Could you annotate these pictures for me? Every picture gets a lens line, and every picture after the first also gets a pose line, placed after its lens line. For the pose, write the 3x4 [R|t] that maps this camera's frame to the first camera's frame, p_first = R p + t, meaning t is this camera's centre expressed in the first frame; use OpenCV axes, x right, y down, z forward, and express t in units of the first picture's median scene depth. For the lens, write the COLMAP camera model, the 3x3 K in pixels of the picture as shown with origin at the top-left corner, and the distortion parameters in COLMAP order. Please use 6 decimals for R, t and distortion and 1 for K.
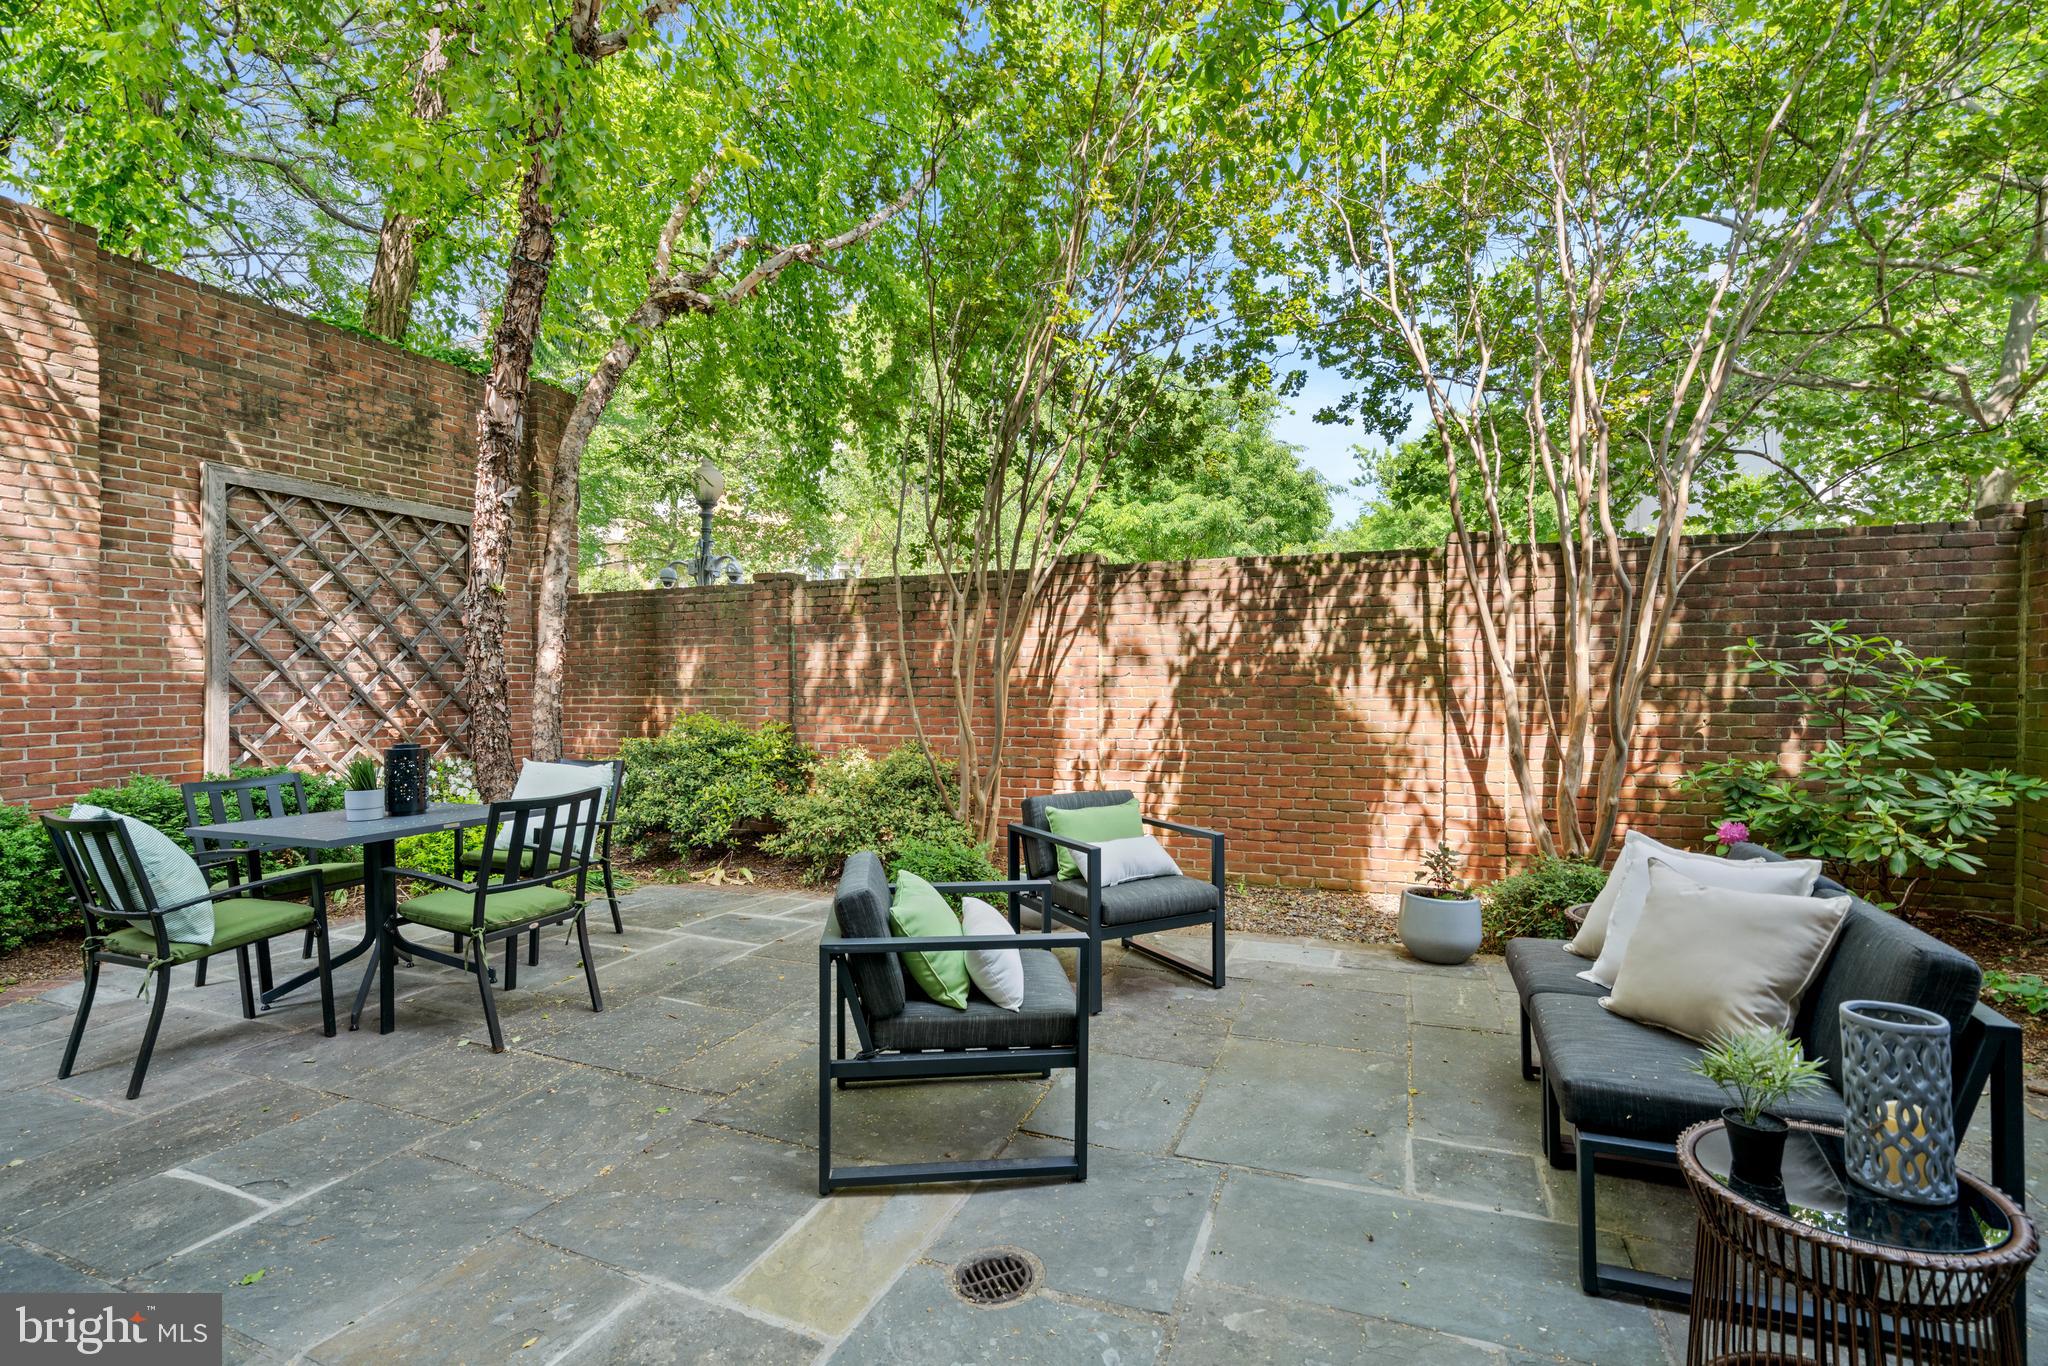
lens RADIAL K [[929.0, 0, 1027.3], [0, 929.0, 680.7], [0, 0, 1]] dist [-0.001432, 0.000717]
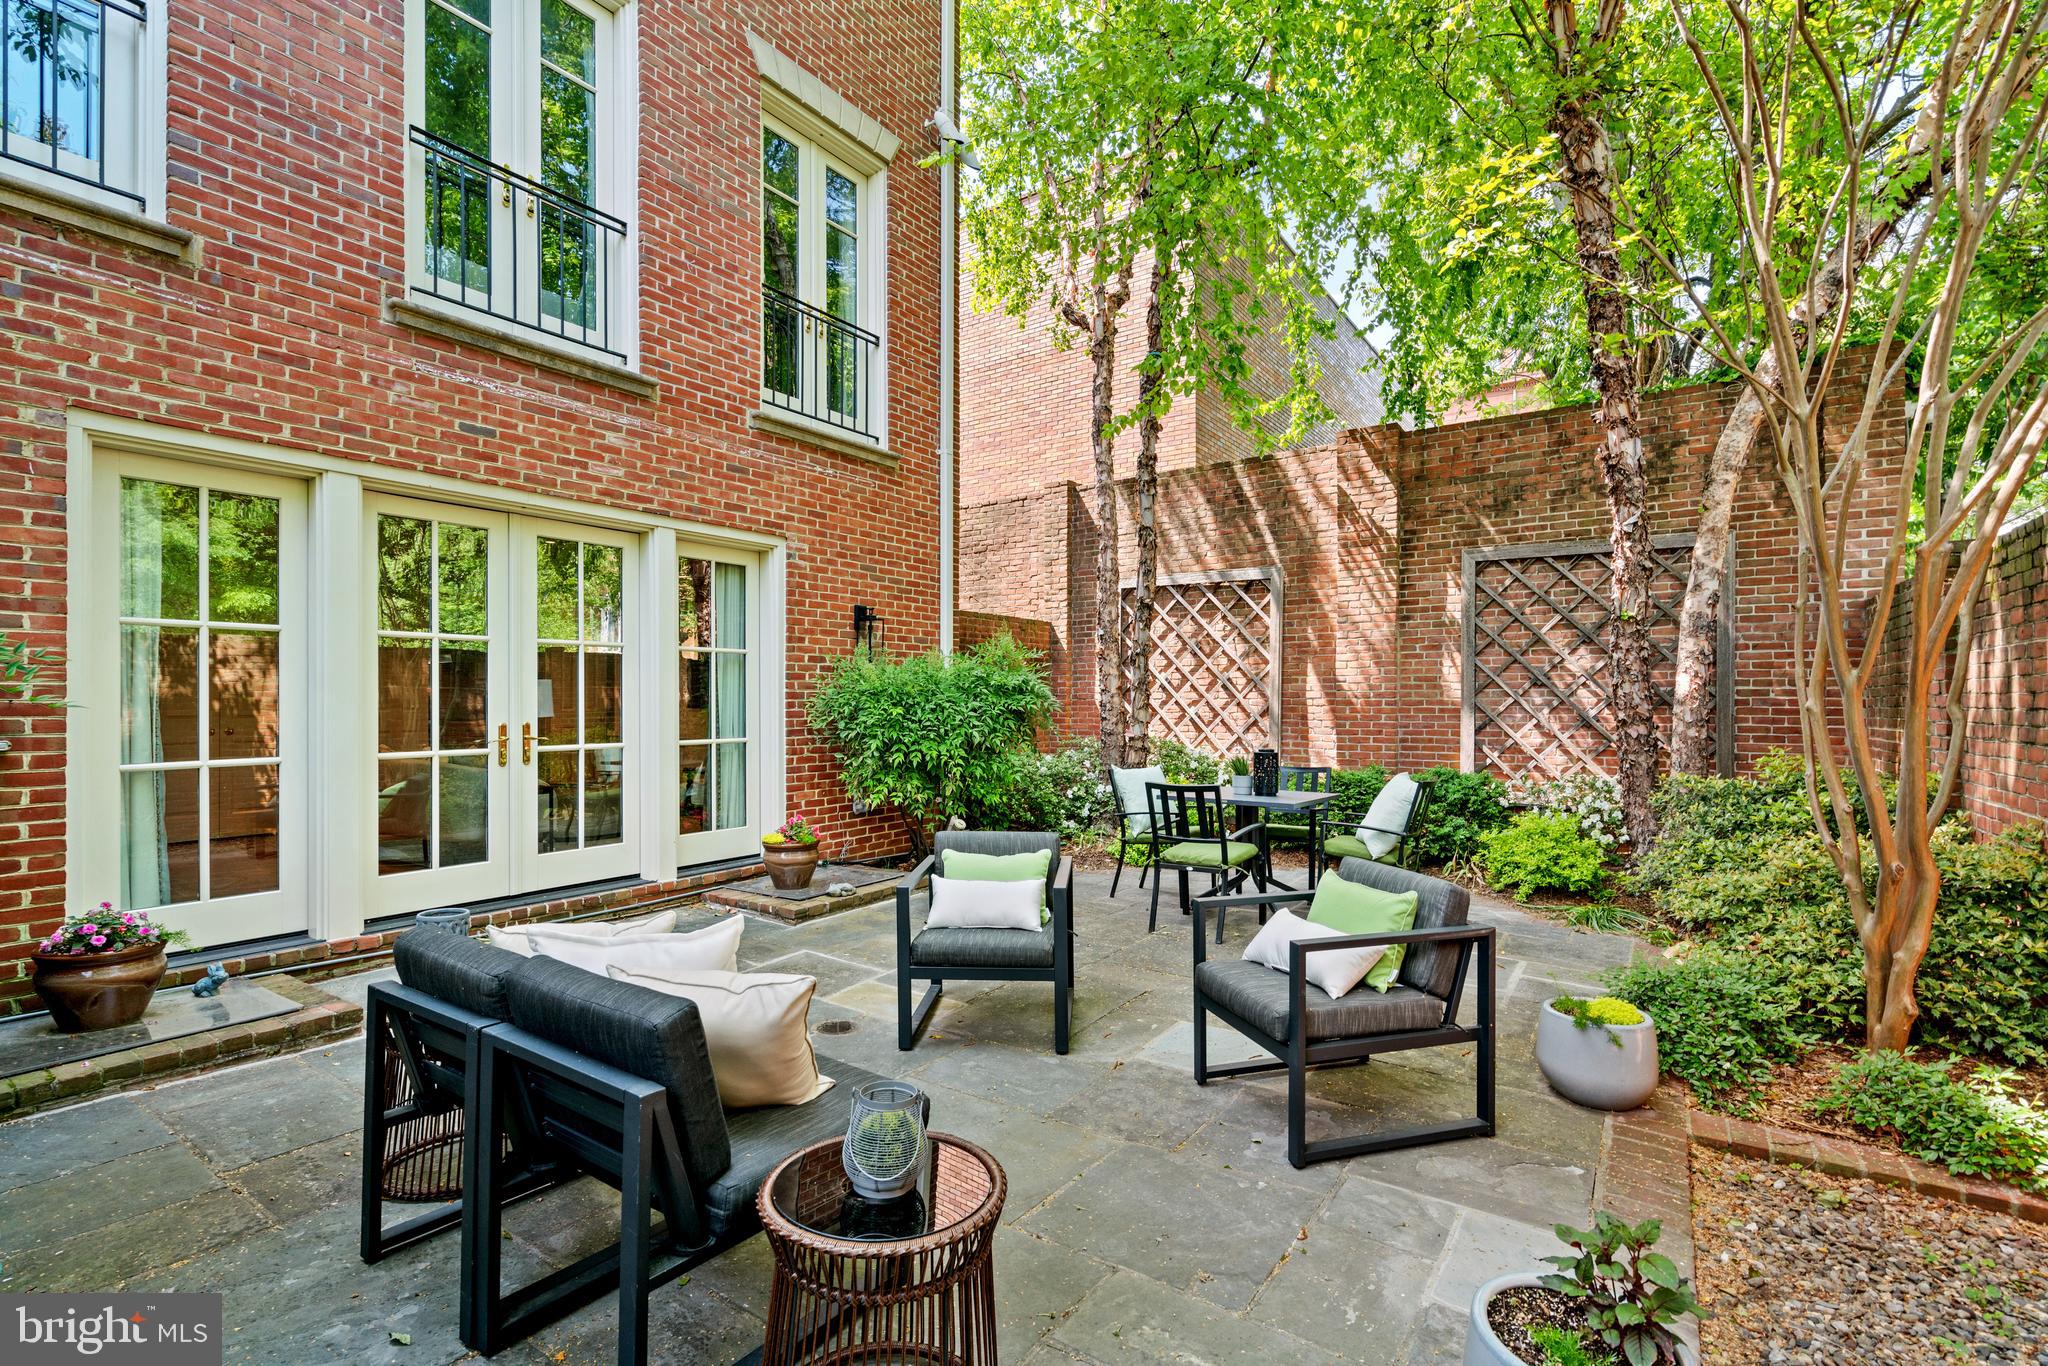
lens RADIAL K [[929.0, 0, 1015.3], [0, 929.0, 698.4], [0, 0, 1]] dist [-0.001432, 0.000717]
pose [[-0.226371, 0.003046, -0.974036, 0.647707], [0.000977, 0.999995, 0.002900, -0.014727], [0.974041, -0.000295, -0.226373, 0.665695]]
